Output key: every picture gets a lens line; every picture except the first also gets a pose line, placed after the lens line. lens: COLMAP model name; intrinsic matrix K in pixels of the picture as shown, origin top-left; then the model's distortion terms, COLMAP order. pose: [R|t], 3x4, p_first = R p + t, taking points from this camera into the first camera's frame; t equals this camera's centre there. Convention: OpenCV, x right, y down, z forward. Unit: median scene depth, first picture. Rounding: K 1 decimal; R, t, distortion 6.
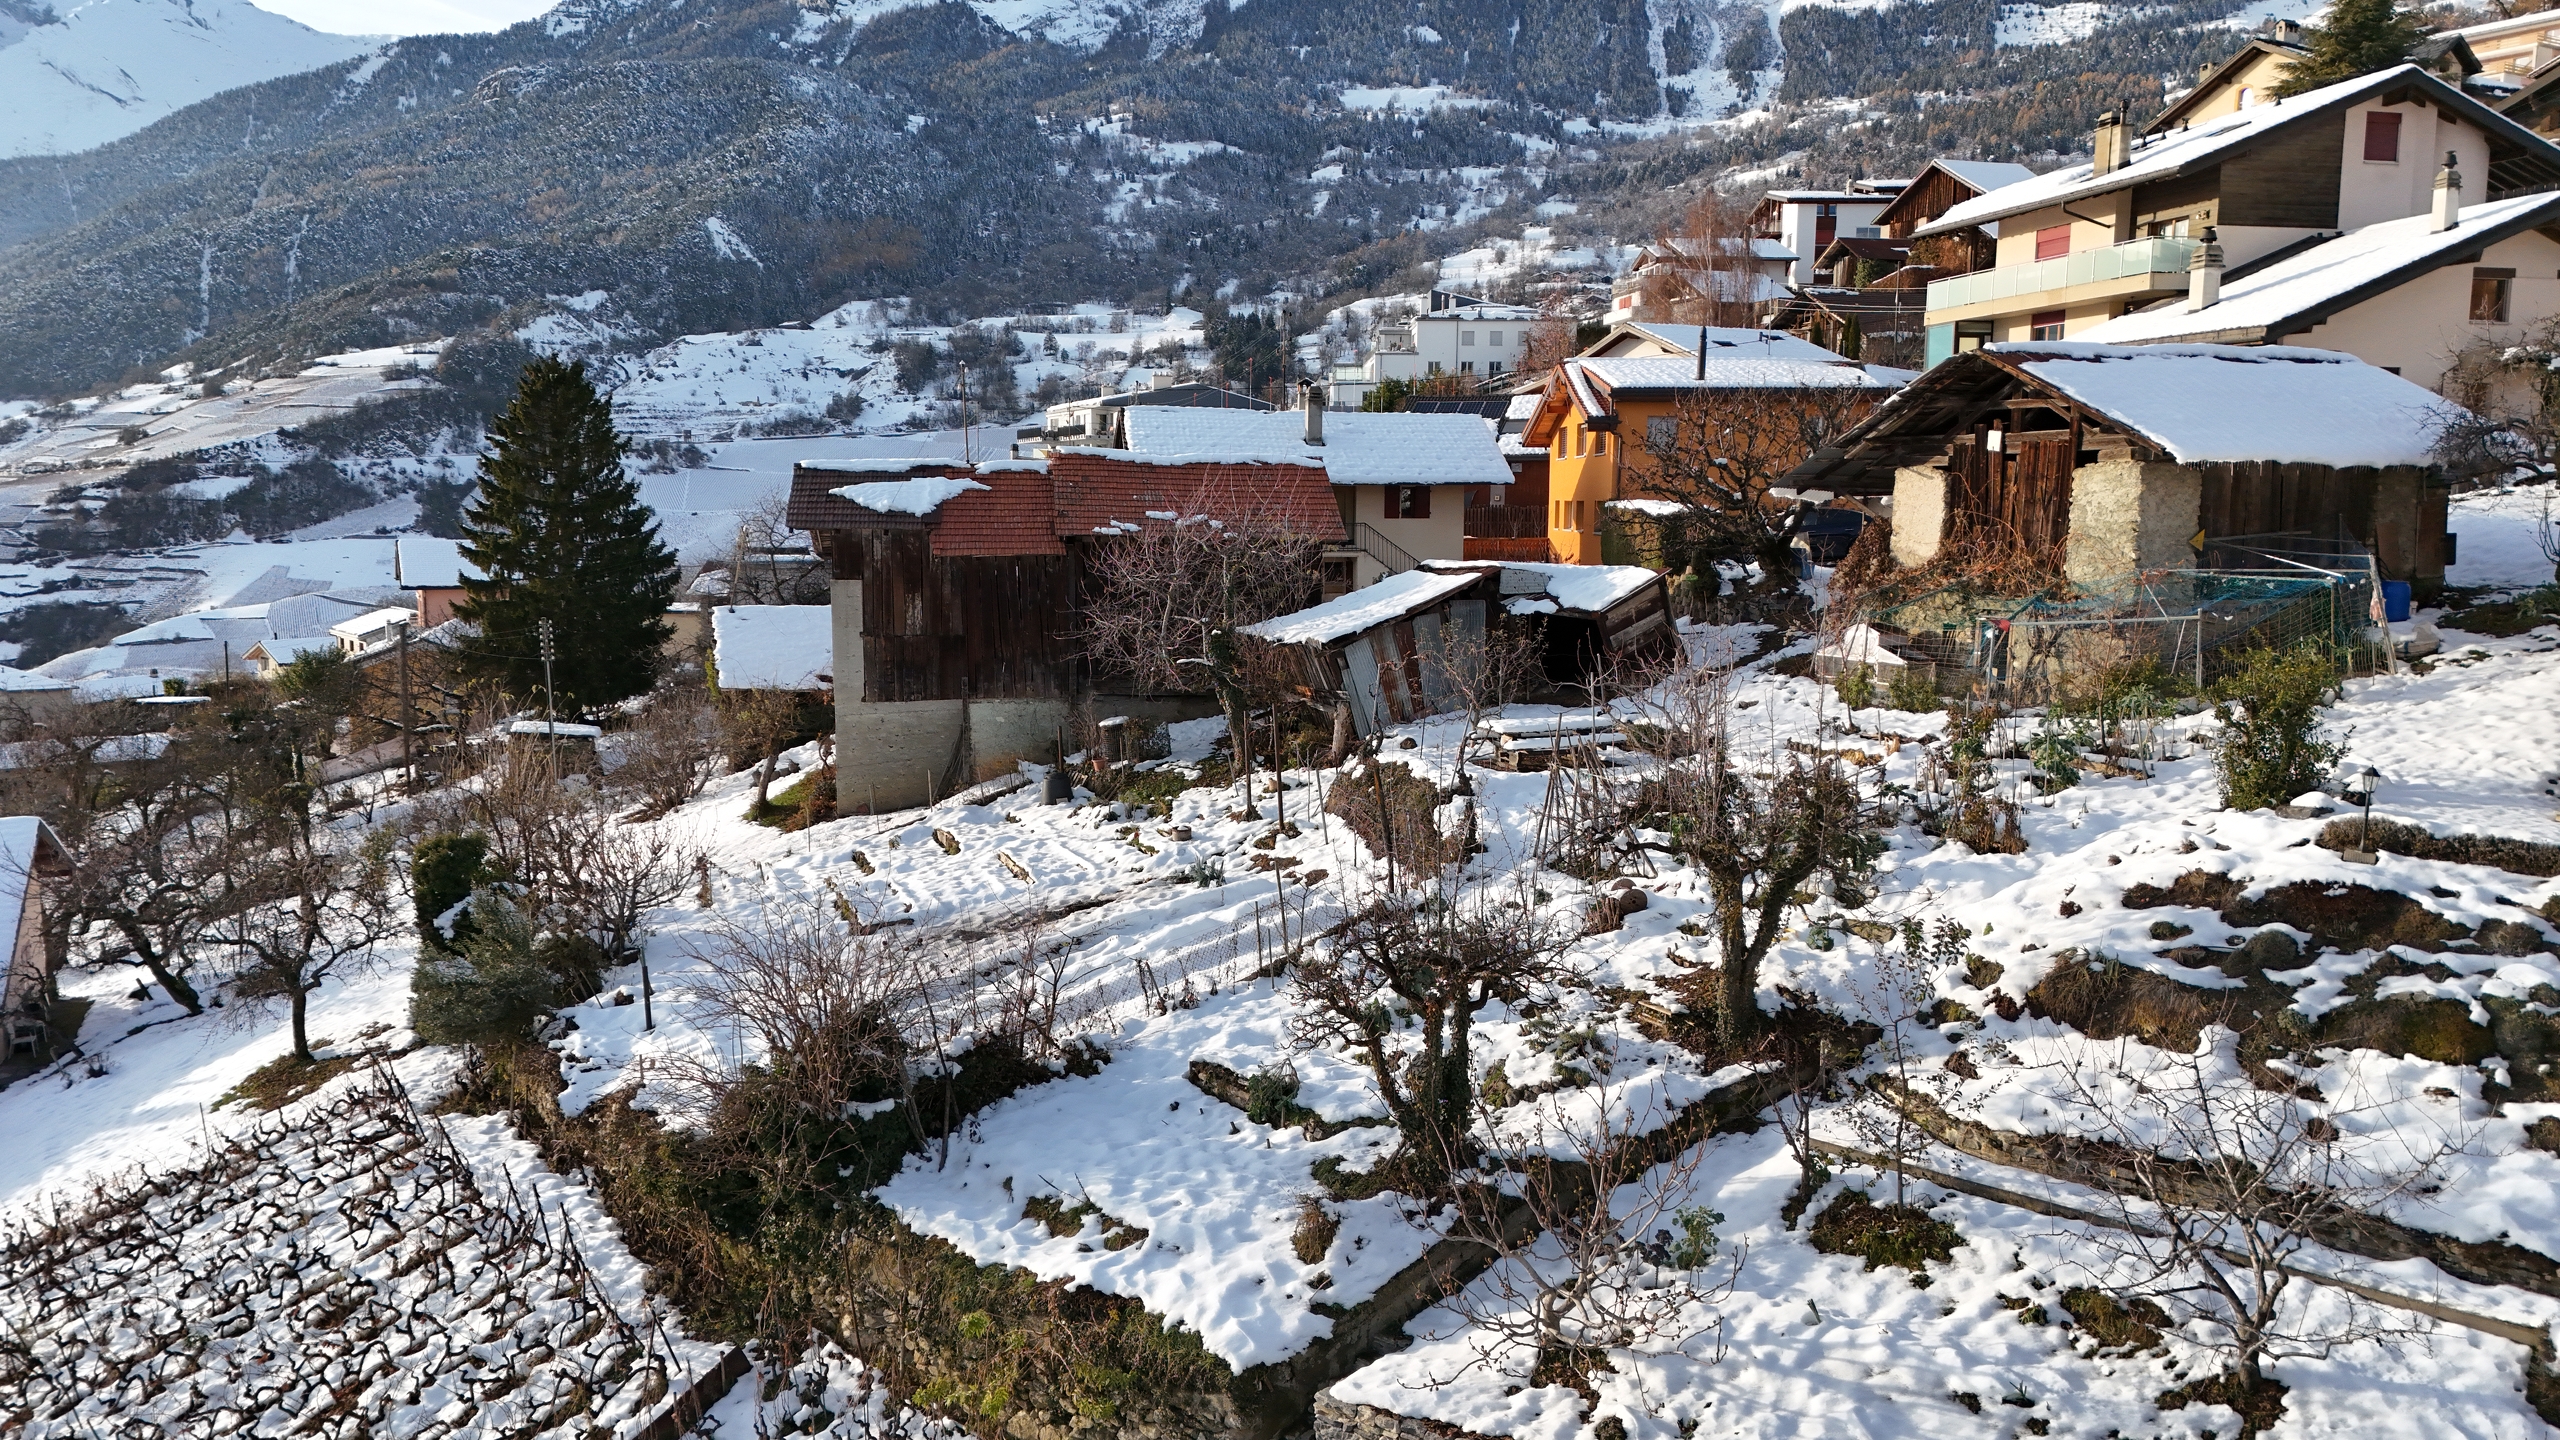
lens RADIAL K [[1879.3, 0, 1274.2], [0, 1879.3, 721.2], [0, 0, 1]] dist [0.090892, -0.093475]
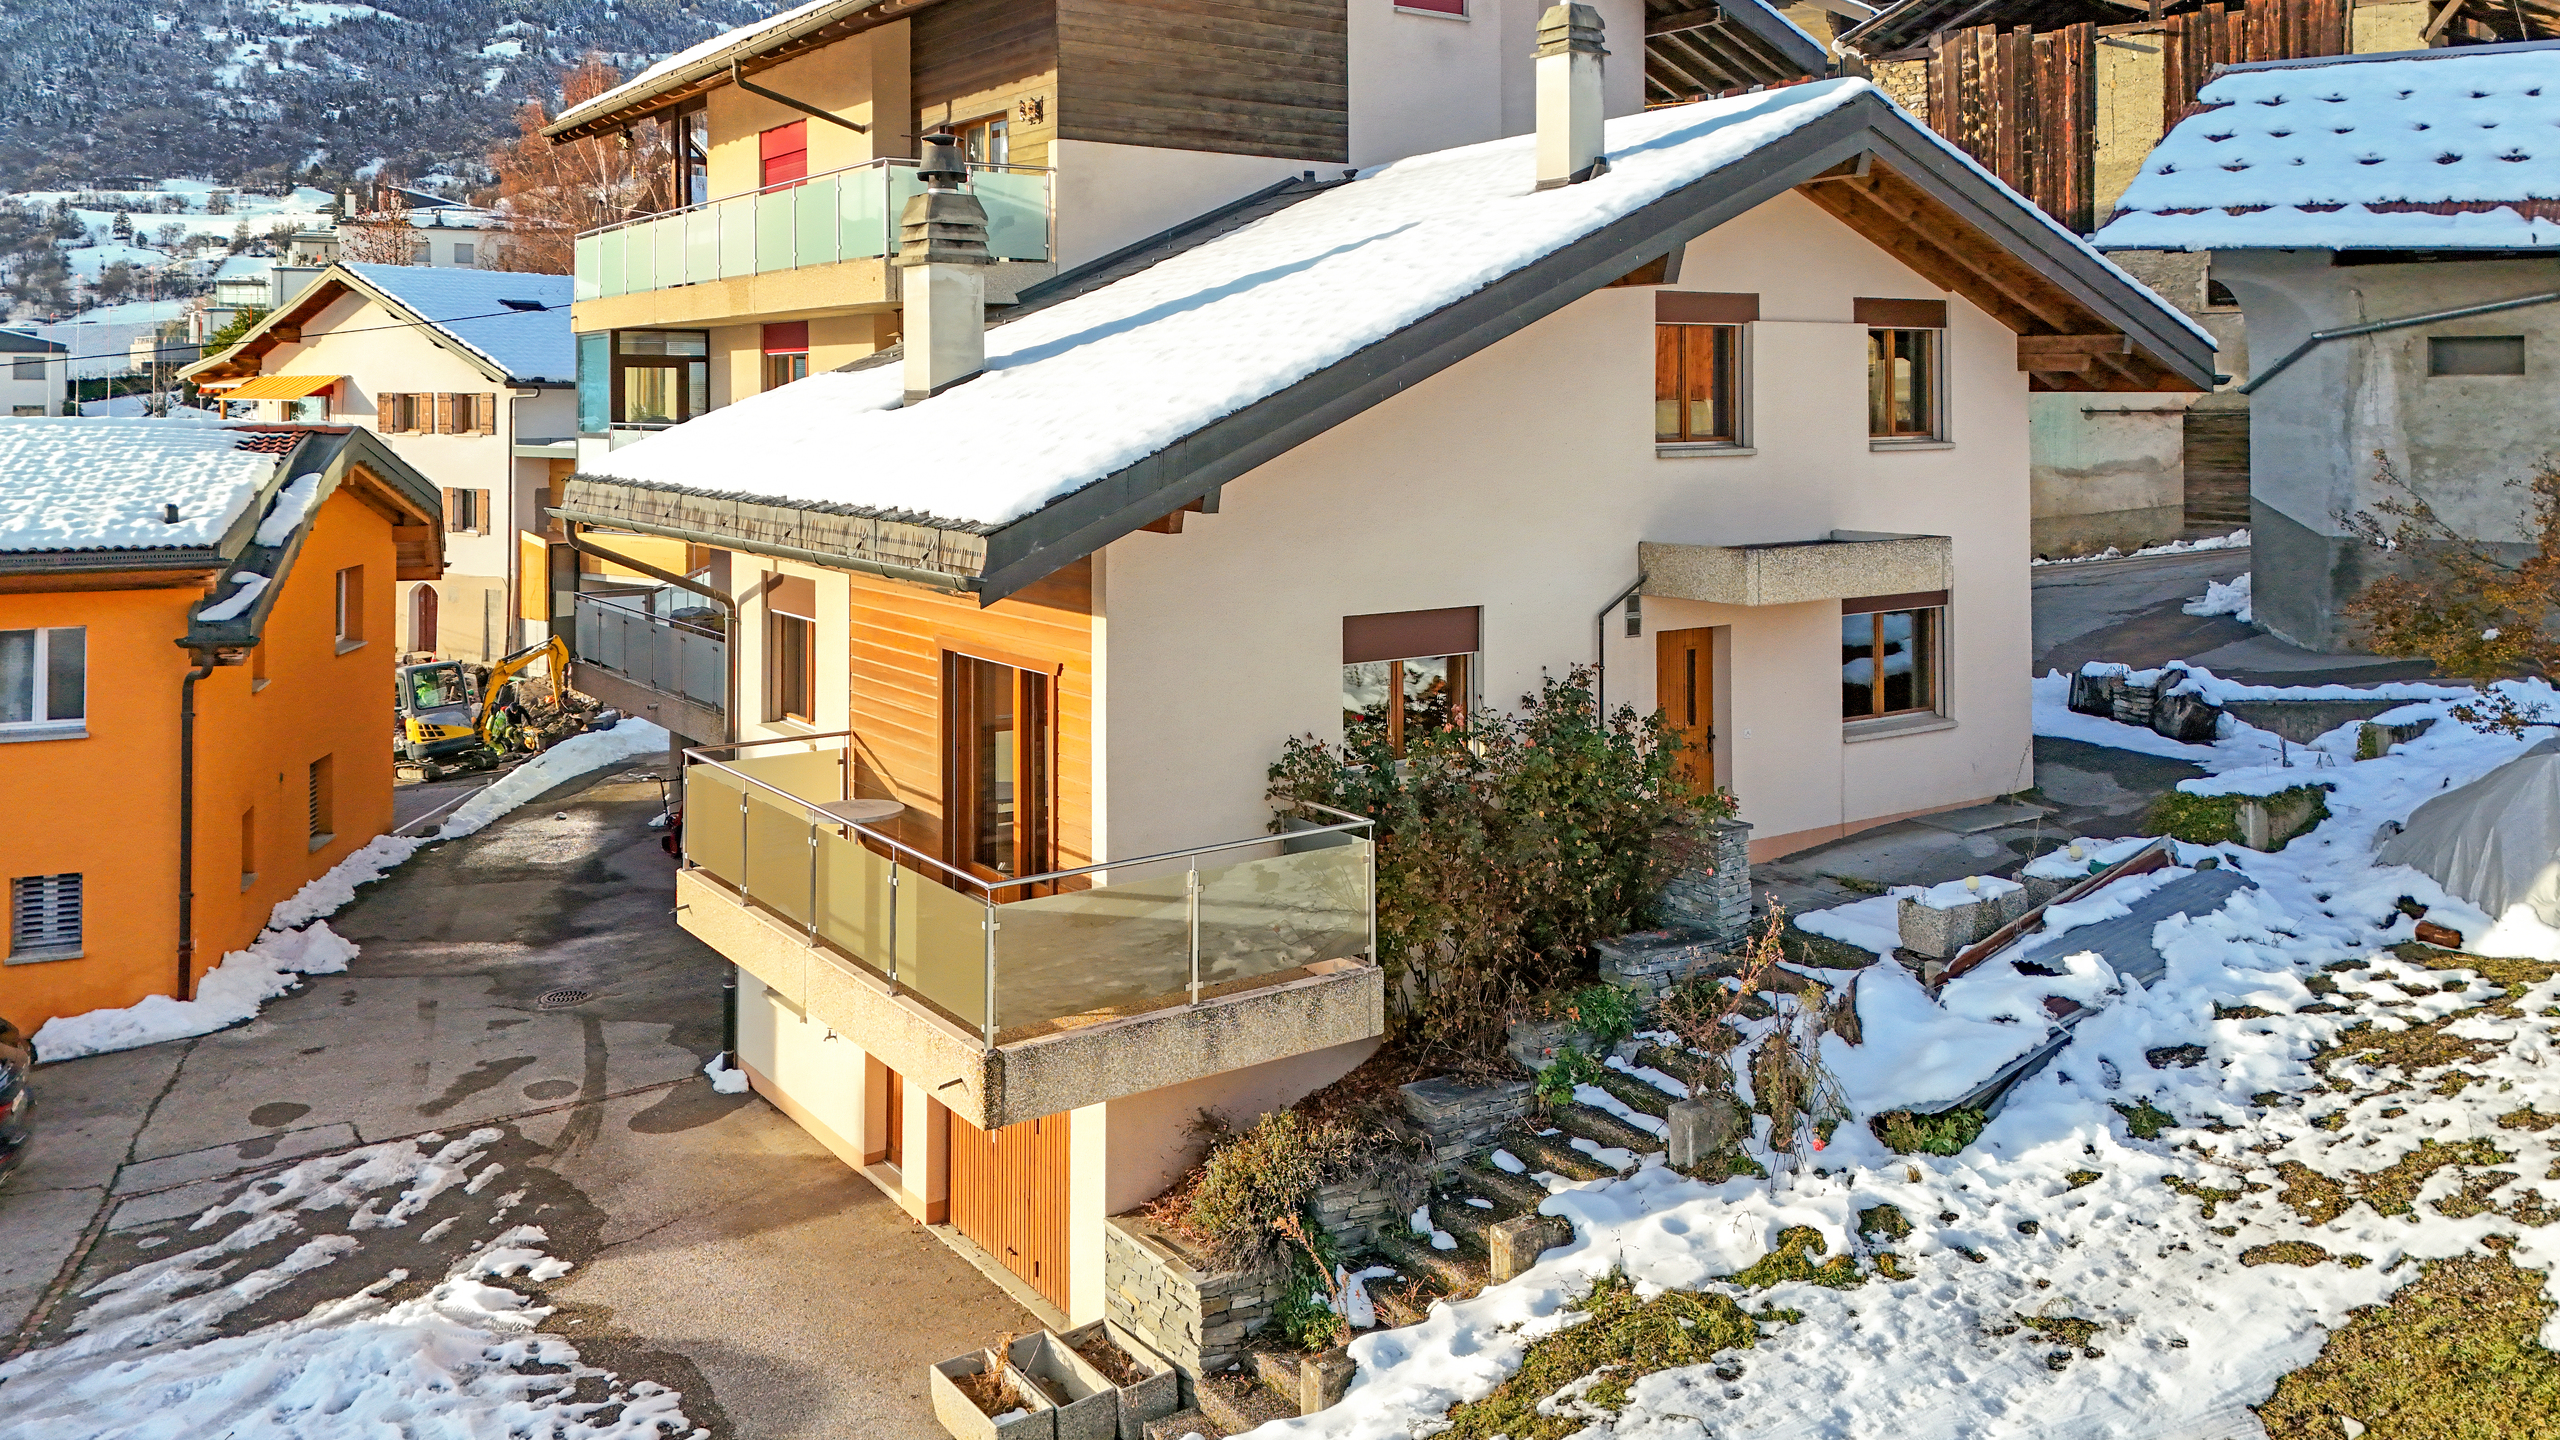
lens RADIAL K [[1930.1, 0, 1315.8], [0, 1930.1, 381.8], [0, 0, 1]] dist [0.084699, -0.064778]
pose [[0.917675, -0.005691, 0.397292, 0.369273], [0.055362, 0.991975, -0.113667, -0.157147], [-0.393457, 0.126304, 0.910626, 0.607817]]
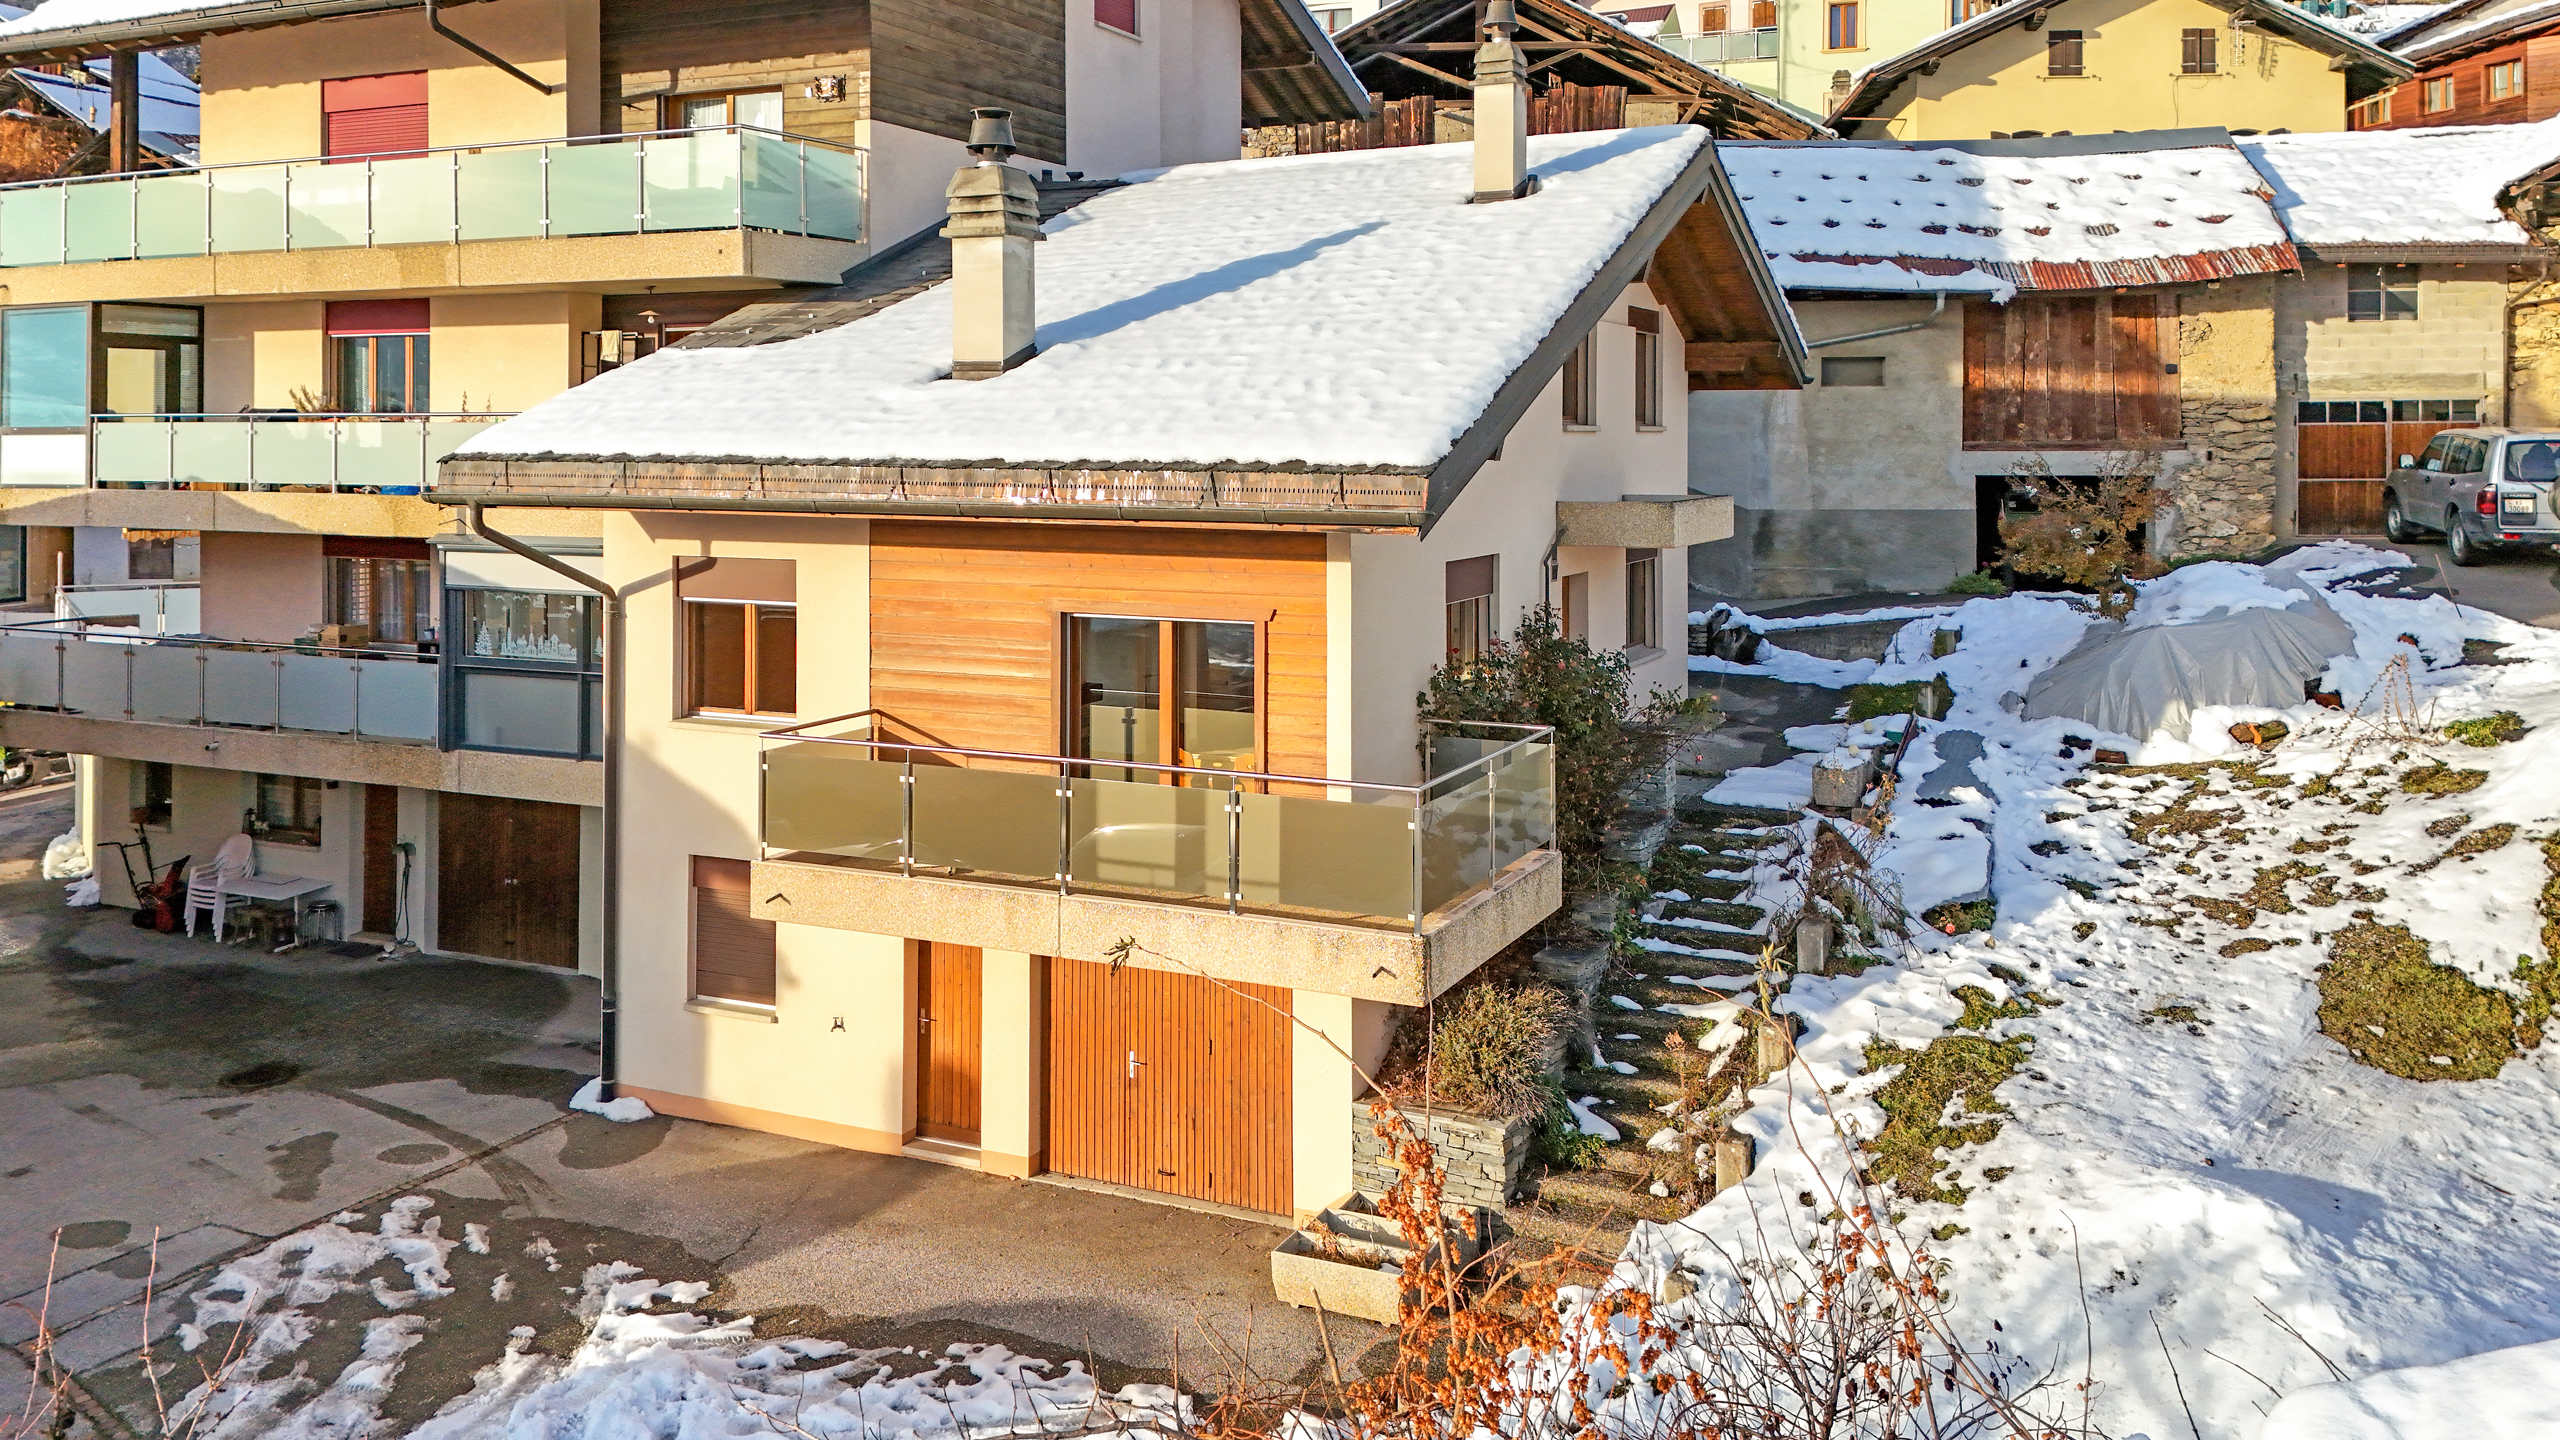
lens RADIAL K [[1930.1, 0, 1315.8], [0, 1930.1, 381.8], [0, 0, 1]] dist [0.084699, -0.064778]
pose [[0.601238, 0.016007, 0.798910, 0.230039], [0.096866, 0.990966, -0.092754, -0.156832], [-0.793177, 0.133155, 0.594256, 0.680590]]
